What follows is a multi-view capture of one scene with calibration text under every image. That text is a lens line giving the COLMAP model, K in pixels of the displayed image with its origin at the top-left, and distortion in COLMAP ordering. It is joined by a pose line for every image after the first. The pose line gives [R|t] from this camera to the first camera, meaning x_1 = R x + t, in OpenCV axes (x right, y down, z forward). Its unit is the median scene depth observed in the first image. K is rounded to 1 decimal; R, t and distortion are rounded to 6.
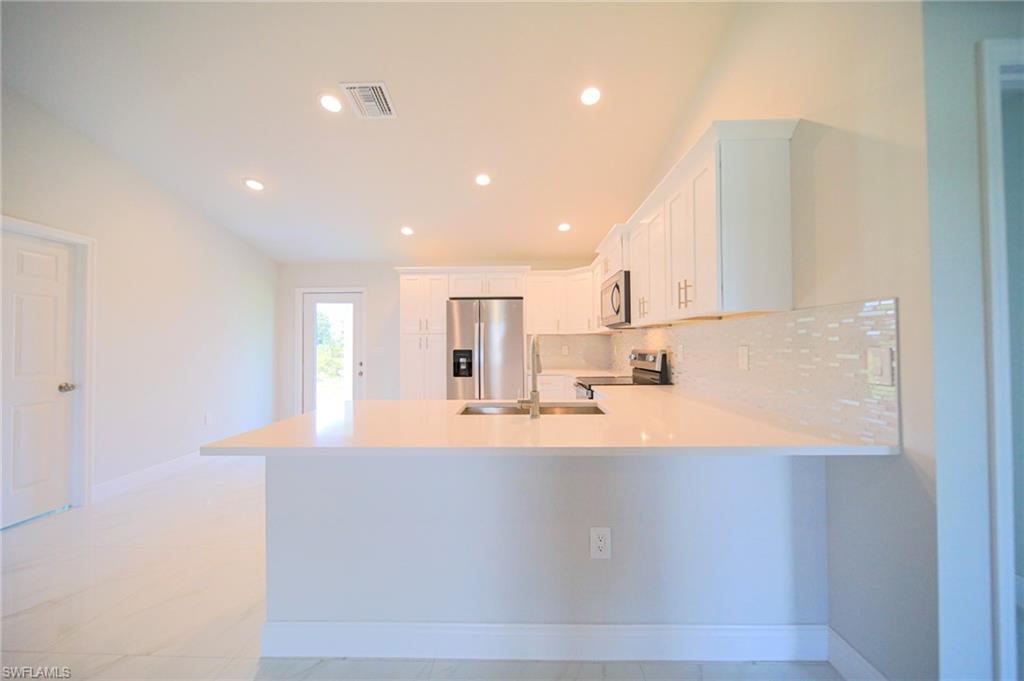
lens RADIAL K [[379.3, 0, 512.0], [0, 379.3, 340.5], [0, 0, 1]] dist [-0.000429, -0.000013]
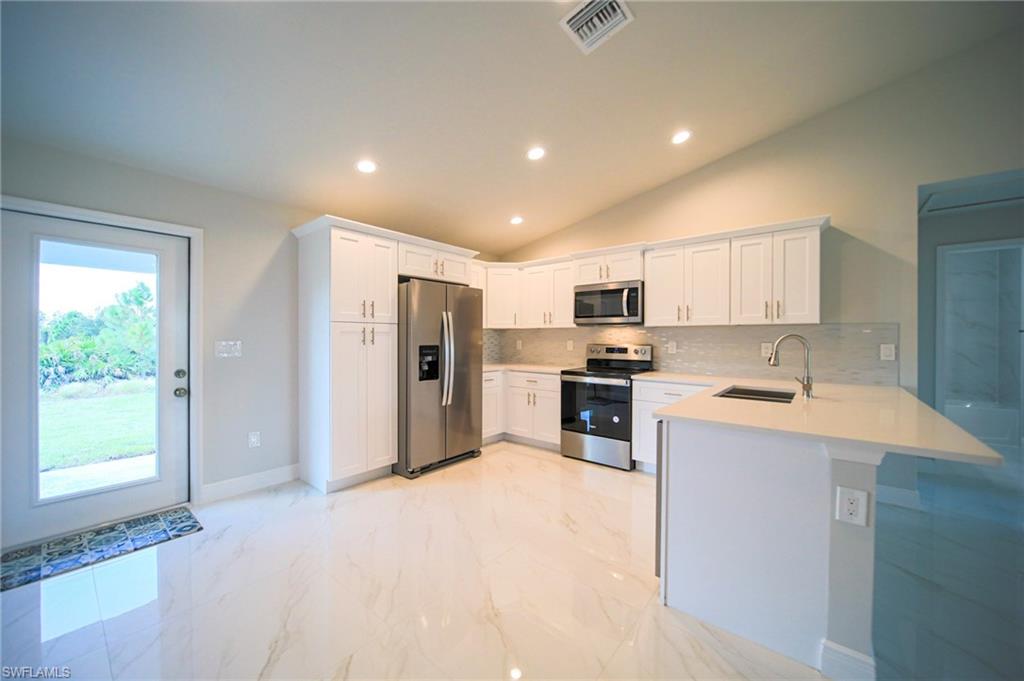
lens RADIAL K [[379.3, 0, 512.0], [0, 379.3, 340.5], [0, 0, 1]] dist [-0.000429, -0.000013]
pose [[0.616377, 0.000951, 0.787451, -0.636246], [-0.016751, 0.999789, 0.011905, 0.002444], [-0.787273, -0.020529, 0.616263, 0.386075]]
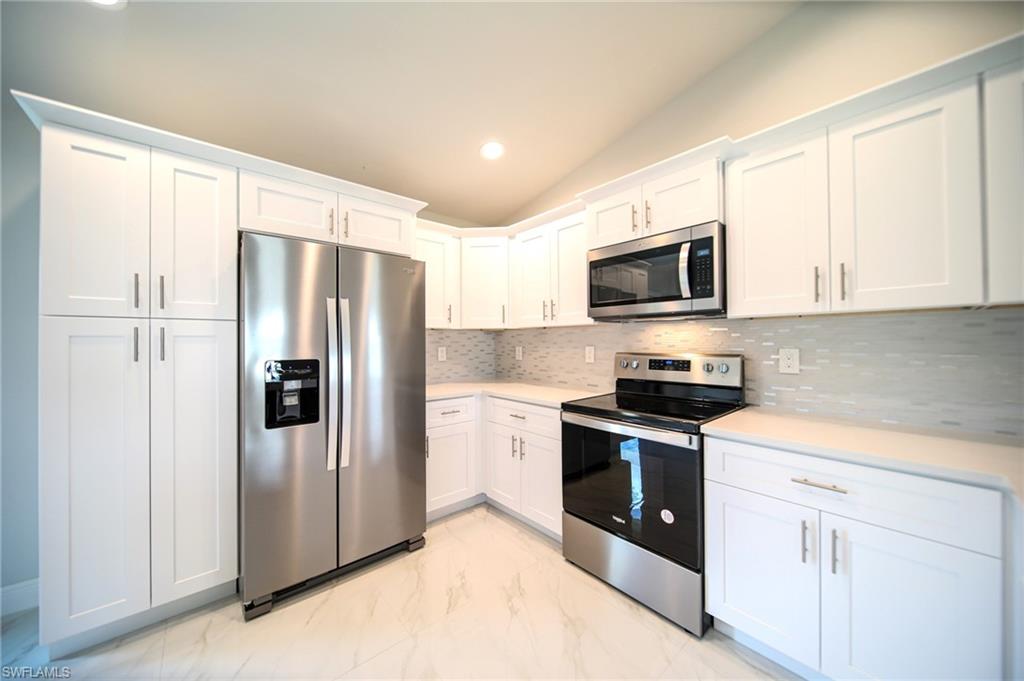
lens RADIAL K [[354.5, 0, 512.0], [0, 354.5, 340.5], [0, 0, 1]] dist [-0.000331, -0.000088]
pose [[0.737905, 0.002395, 0.674900, -0.214166], [-0.005784, 0.999979, 0.002775, 0.000868], [-0.674880, -0.005952, 0.737904, 0.551648]]
